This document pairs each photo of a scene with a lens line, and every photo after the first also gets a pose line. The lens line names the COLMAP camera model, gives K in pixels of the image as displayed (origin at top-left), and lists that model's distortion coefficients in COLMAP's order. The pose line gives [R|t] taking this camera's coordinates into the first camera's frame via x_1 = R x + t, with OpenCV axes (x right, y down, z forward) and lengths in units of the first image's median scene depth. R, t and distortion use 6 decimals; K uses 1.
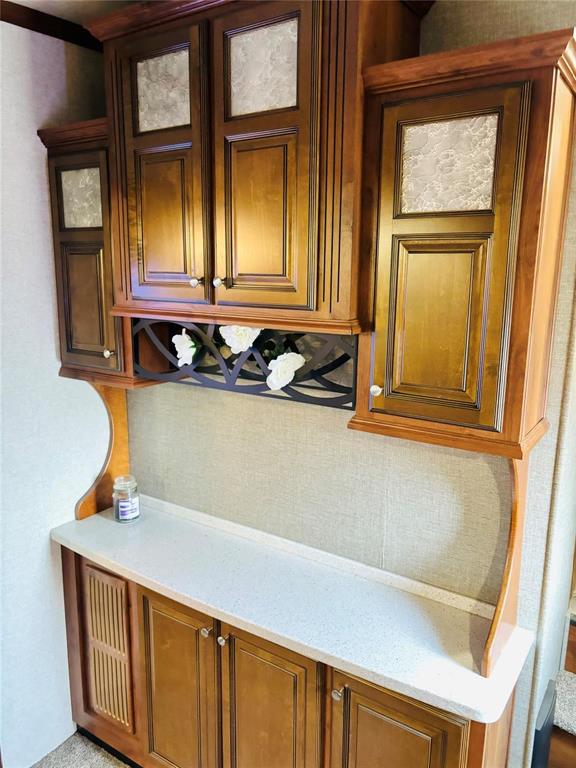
lens RADIAL K [[583.7, 0, 288.0], [0, 583.7, 384.0], [0, 0, 1]] dist [0.023716, -0.001605]
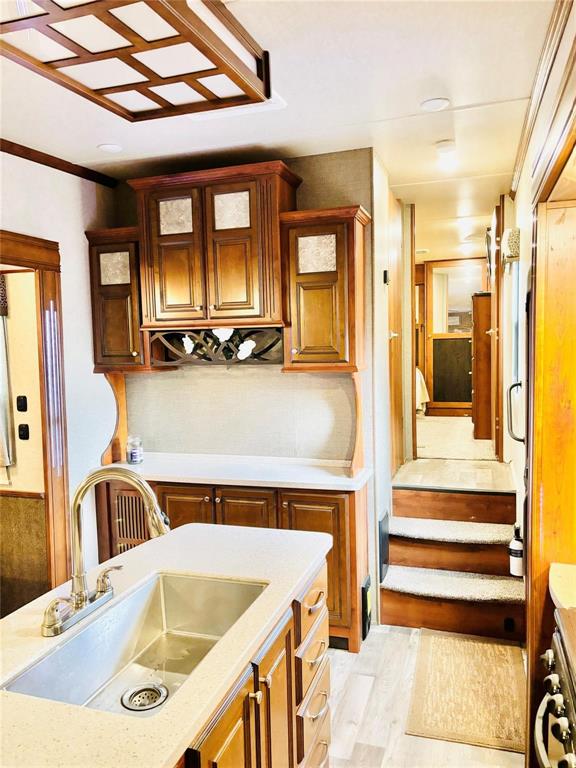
lens RADIAL K [[577.4, 0, 288.0], [0, 577.4, 384.0], [0, 0, 1]] dist [0.038278, -0.000843]
pose [[0.963088, -0.054862, 0.263538, -0.404279], [0.086136, 0.990345, -0.108616, 0.328370], [-0.255035, 0.127307, 0.958515, -0.952082]]
